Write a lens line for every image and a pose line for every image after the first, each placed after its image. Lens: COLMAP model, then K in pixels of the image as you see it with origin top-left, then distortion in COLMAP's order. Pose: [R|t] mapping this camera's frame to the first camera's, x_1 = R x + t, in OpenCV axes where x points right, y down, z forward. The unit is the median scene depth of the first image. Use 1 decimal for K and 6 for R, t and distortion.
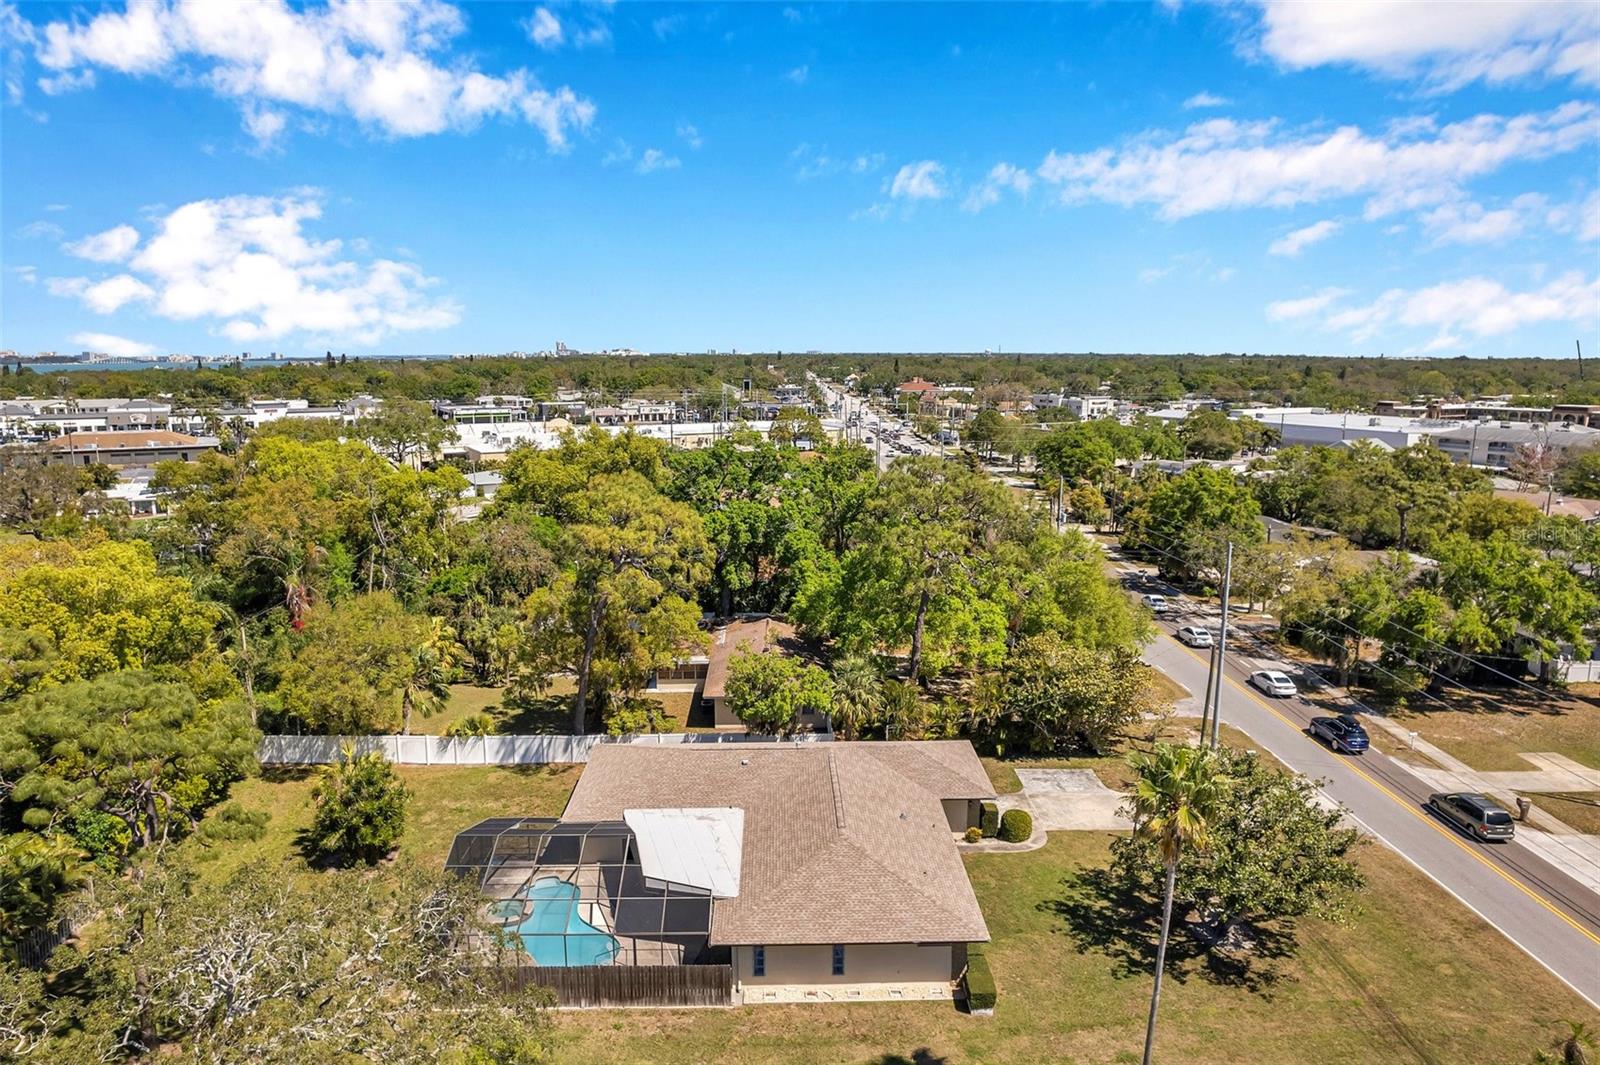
lens RADIAL K [[1056.4, 0, 816.2], [0, 1056.4, 533.1], [0, 0, 1]] dist [-0.087402, 0.077169]
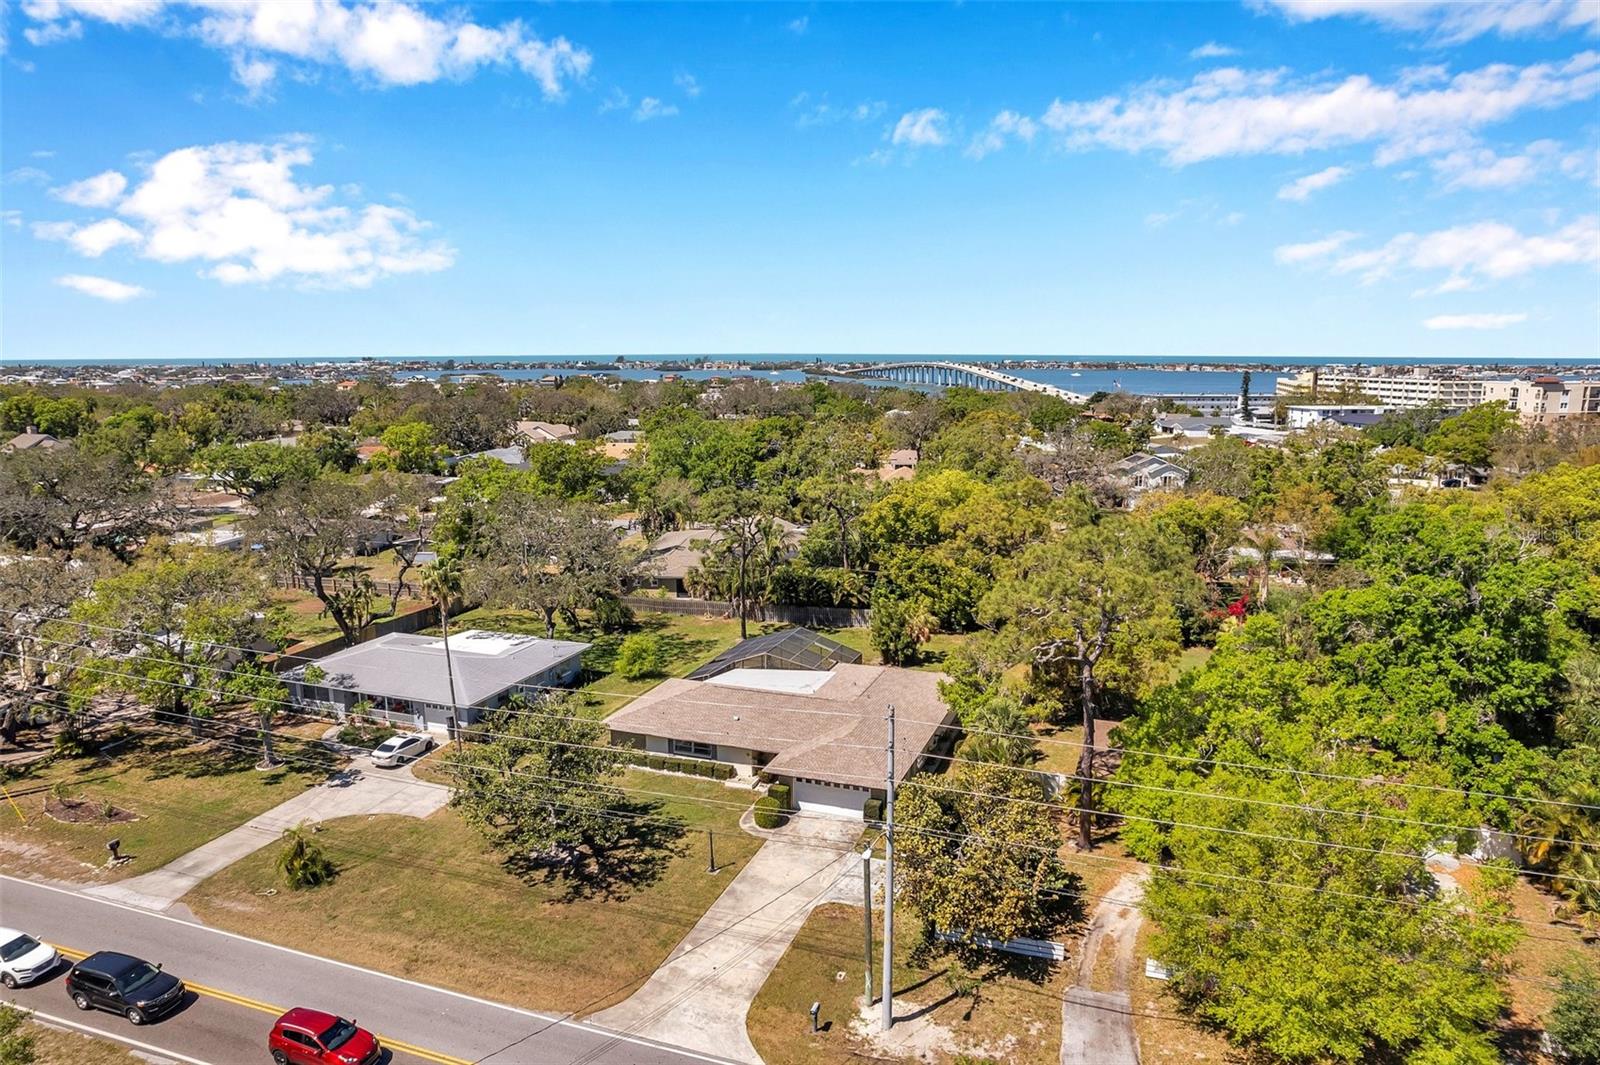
lens RADIAL K [[1037.4, 0, 813.6], [0, 1037.4, 532.0], [0, 0, 1]] dist [-0.079380, 0.066440]
pose [[-0.368472, 0.157665, -0.916171, 0.955255], [-0.159004, 0.960303, 0.229209, -0.222738], [0.915940, 0.230132, -0.328776, 1.132246]]
